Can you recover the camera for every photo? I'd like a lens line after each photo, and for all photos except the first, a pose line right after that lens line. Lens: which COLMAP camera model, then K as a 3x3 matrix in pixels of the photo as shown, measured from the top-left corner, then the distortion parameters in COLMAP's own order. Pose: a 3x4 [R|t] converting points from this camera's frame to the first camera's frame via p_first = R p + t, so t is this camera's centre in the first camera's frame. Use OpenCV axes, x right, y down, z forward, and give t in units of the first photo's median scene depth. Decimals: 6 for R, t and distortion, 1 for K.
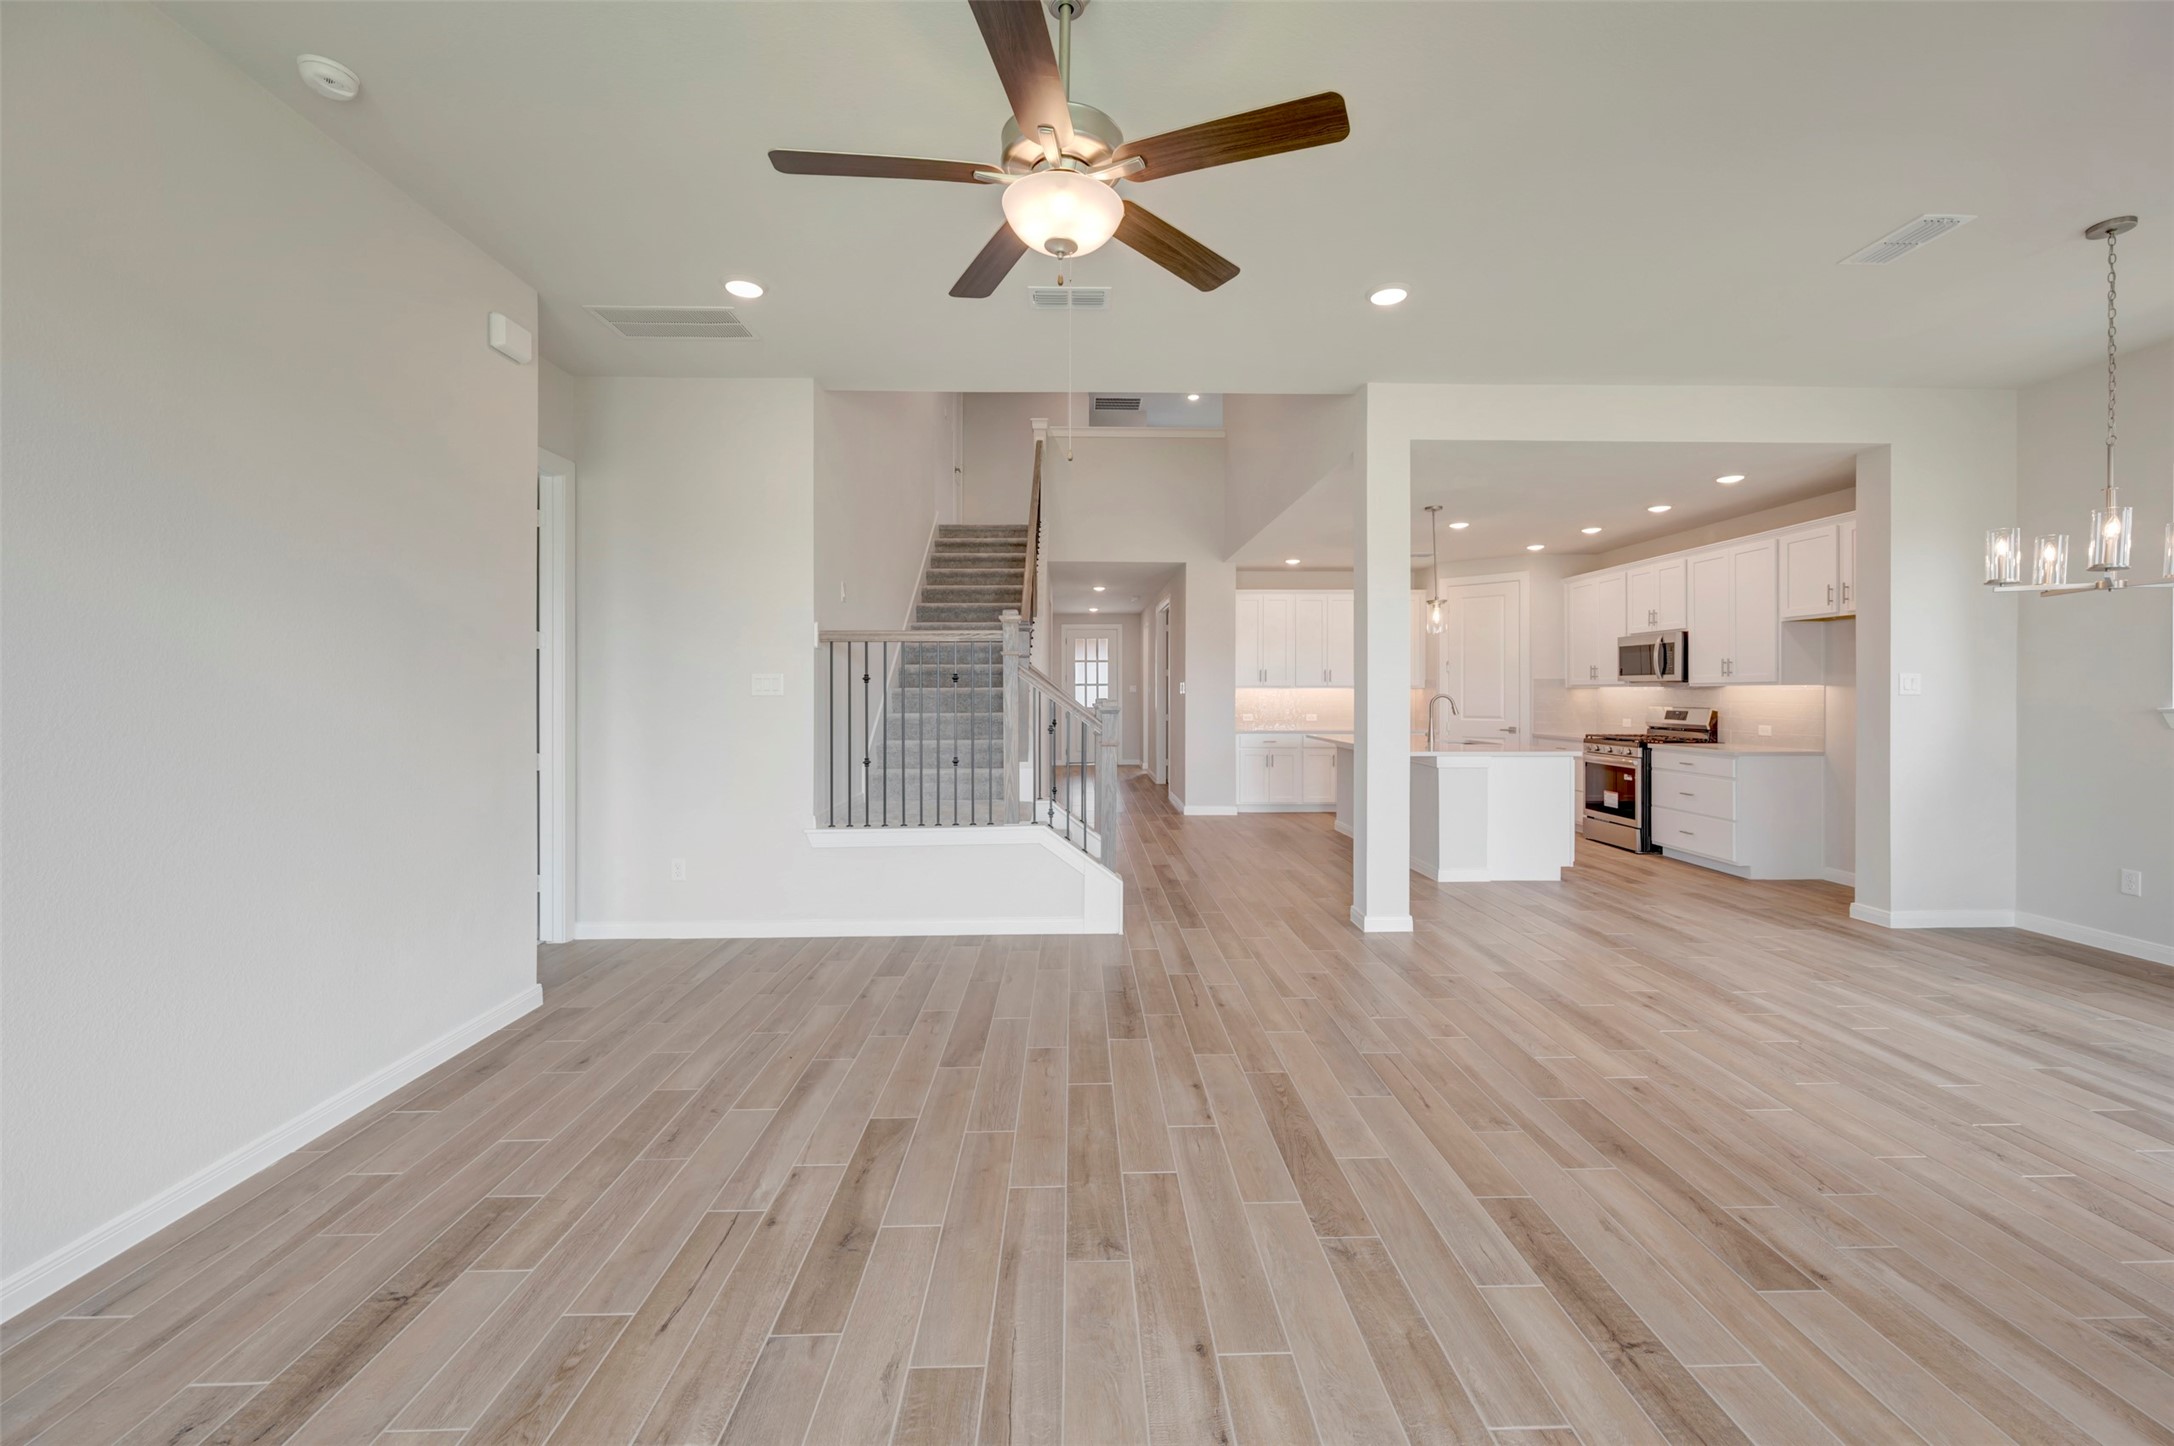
lens RADIAL K [[863.7, 0, 1095.5], [0, 863.7, 693.3], [0, 0, 1]] dist [-0.003024, -0.000135]
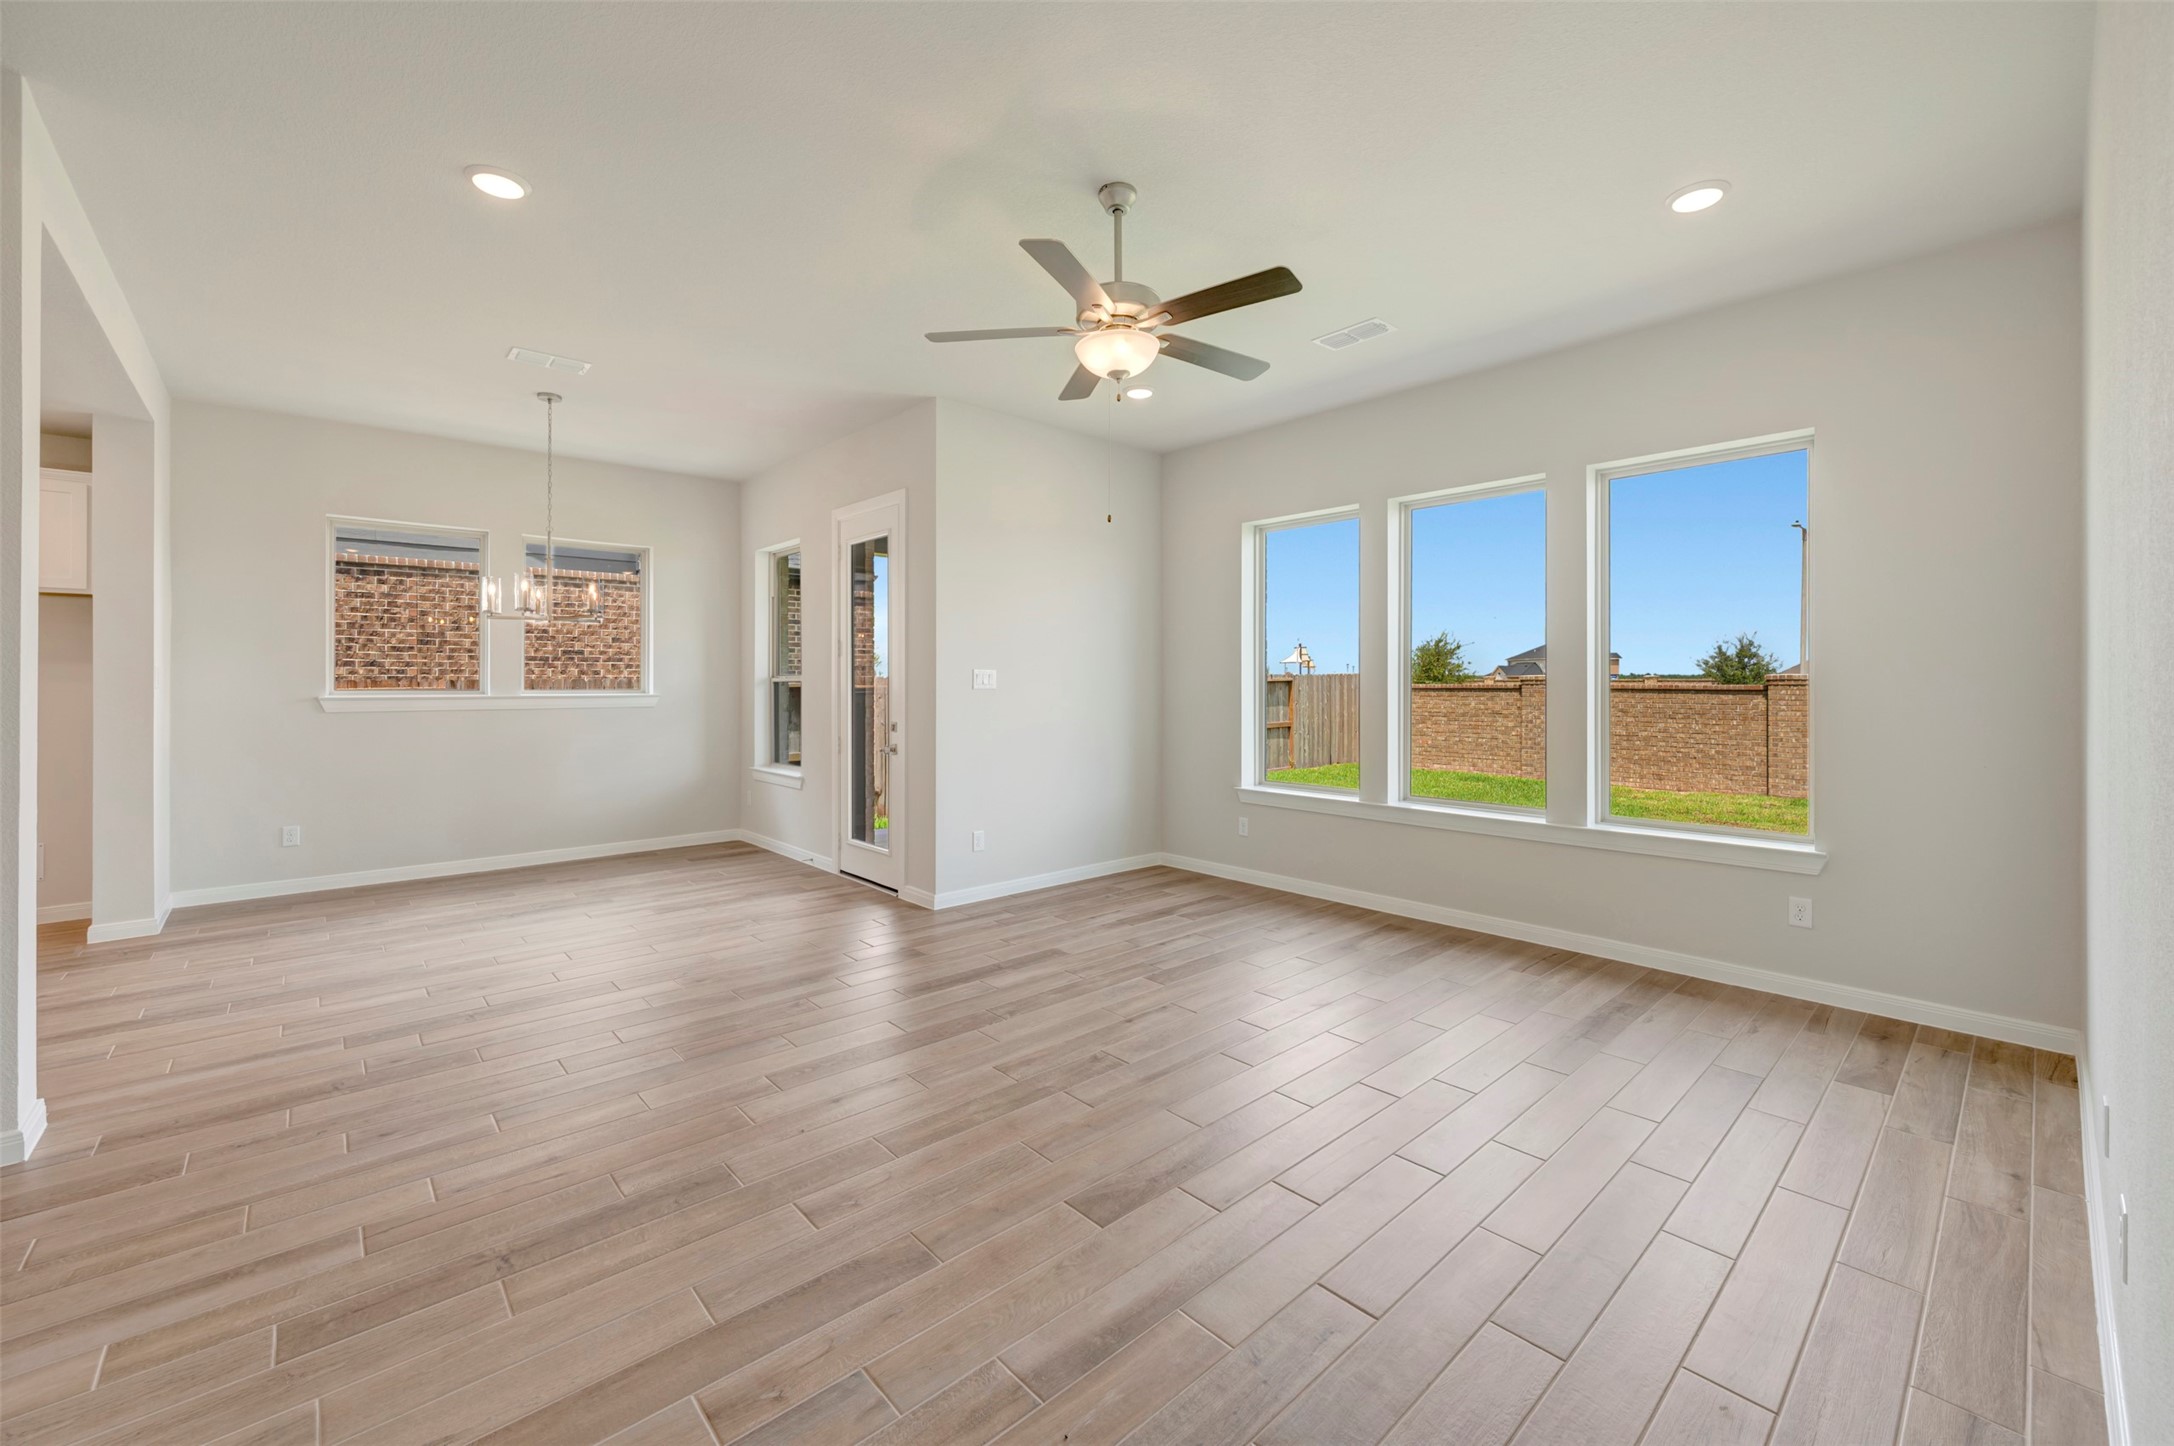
lens RADIAL K [[863.7, 0, 1100.3], [0, 863.7, 679.8], [0, 0, 1]] dist [-0.003024, -0.000135]
pose [[-0.657109, 0.002878, 0.753790, -0.658911], [0.001432, 0.999996, -0.002570, -0.003963], [-0.753794, -0.000610, -0.657110, 1.172216]]
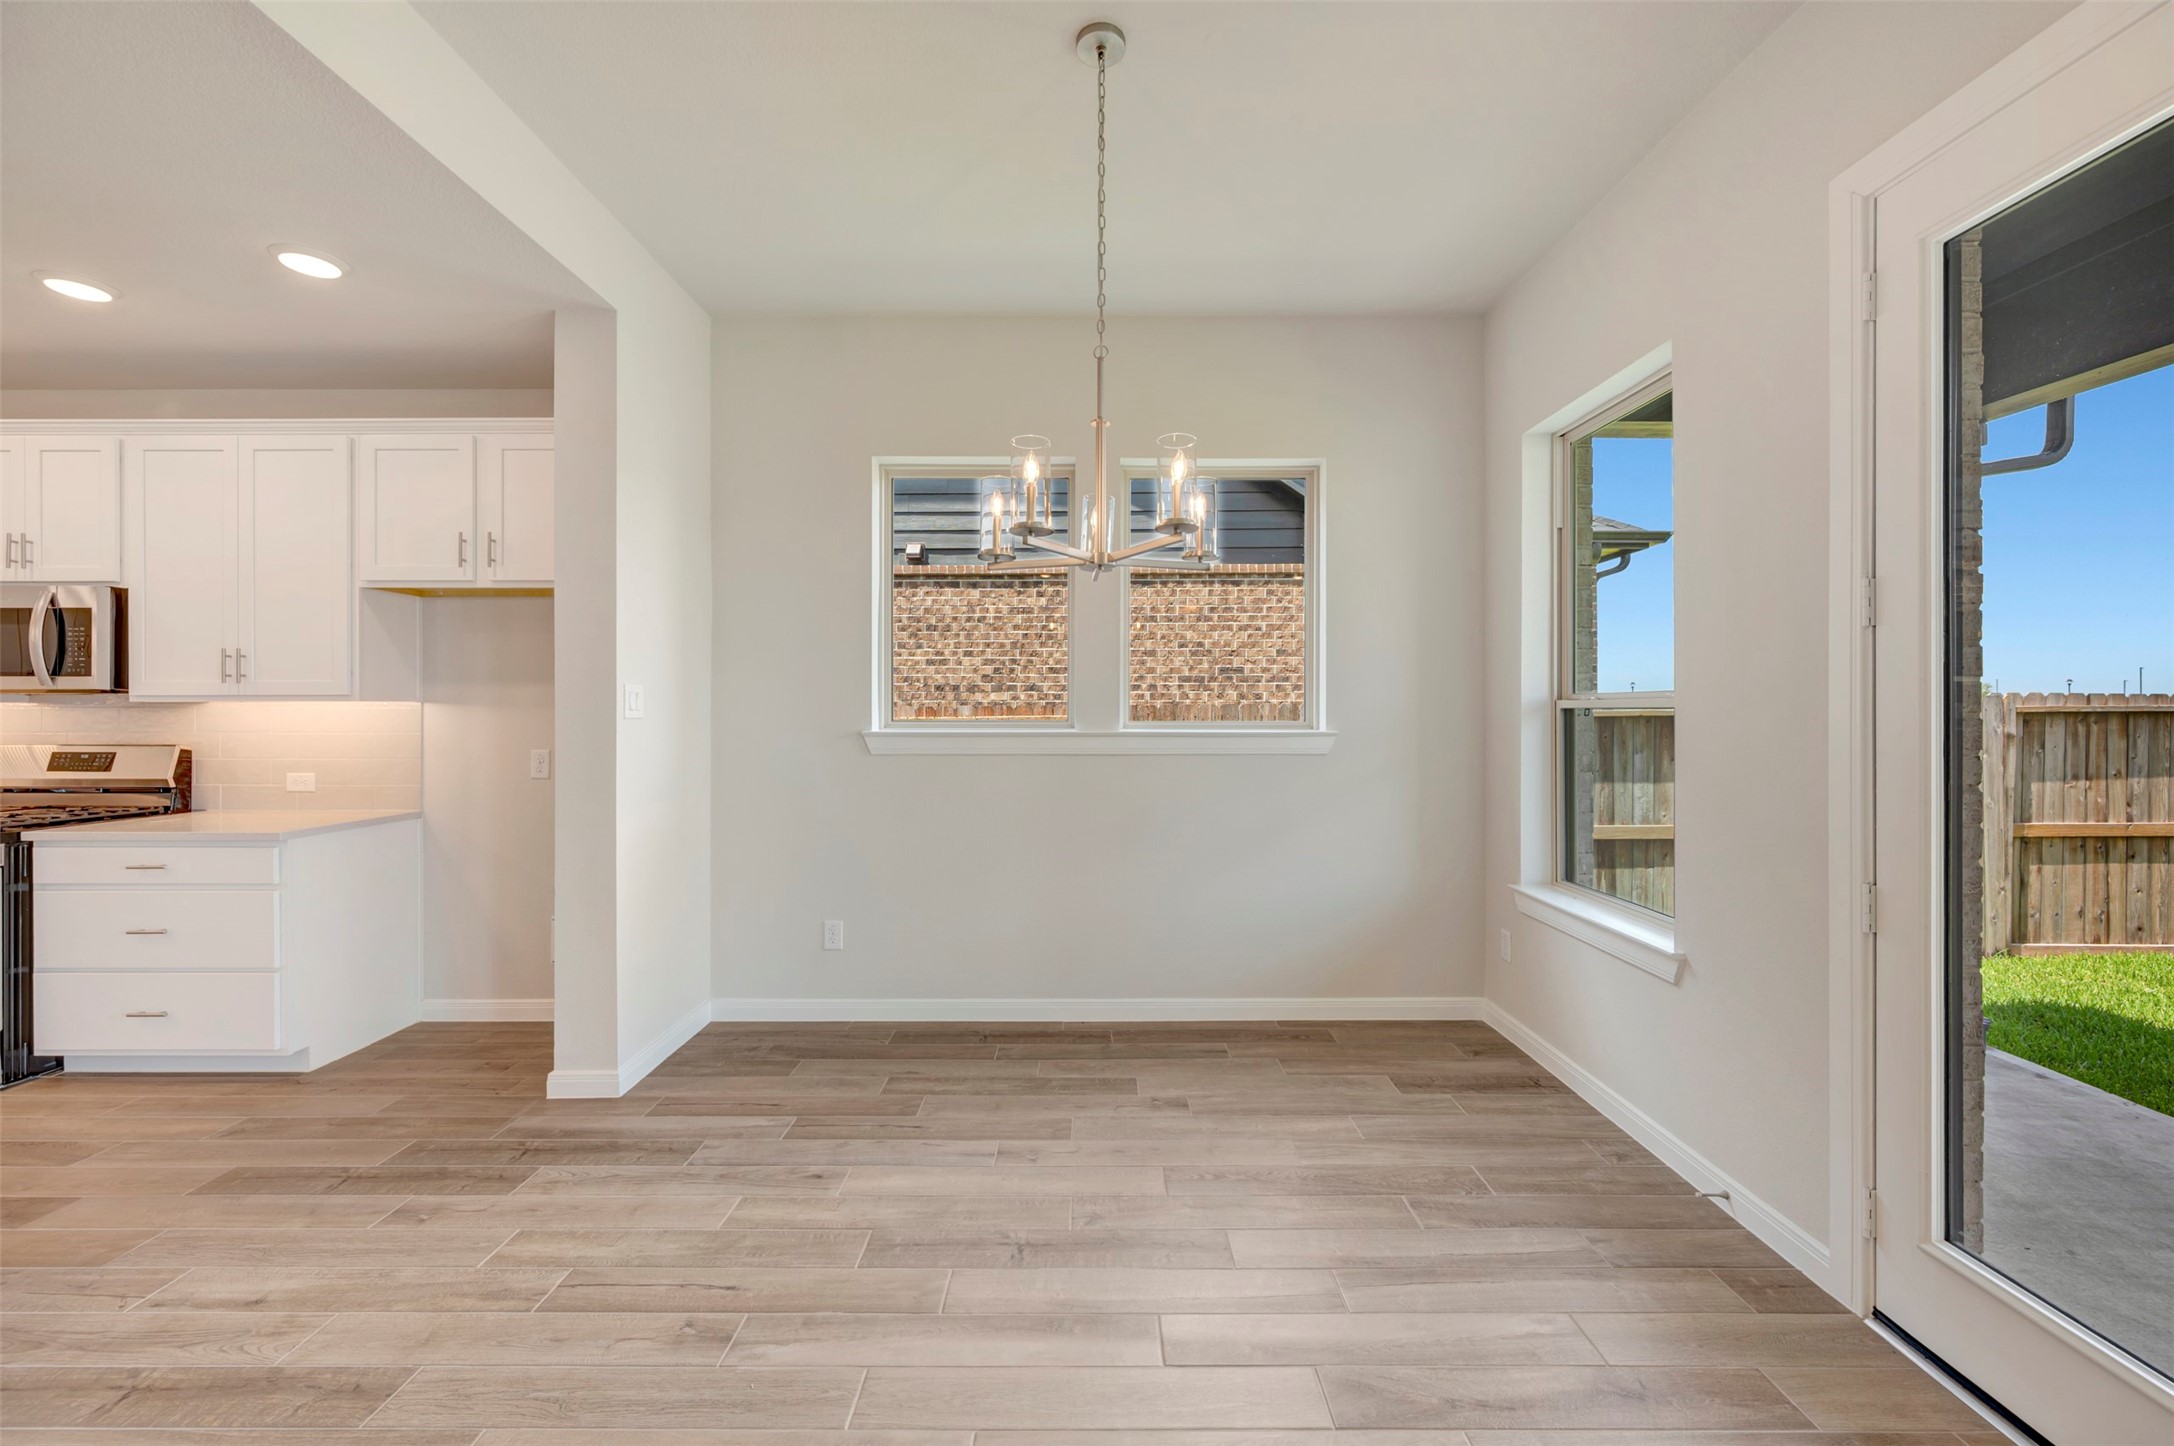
lens RADIAL K [[863.7, 0, 1096.3], [0, 863.7, 706.7], [0, 0, 1]] dist [-0.003024, -0.000135]
pose [[0.022744, 0.003111, 0.999736, 0.439566], [0.001996, 0.999993, -0.003157, -0.005435], [-0.999739, 0.002067, 0.022738, 0.903401]]
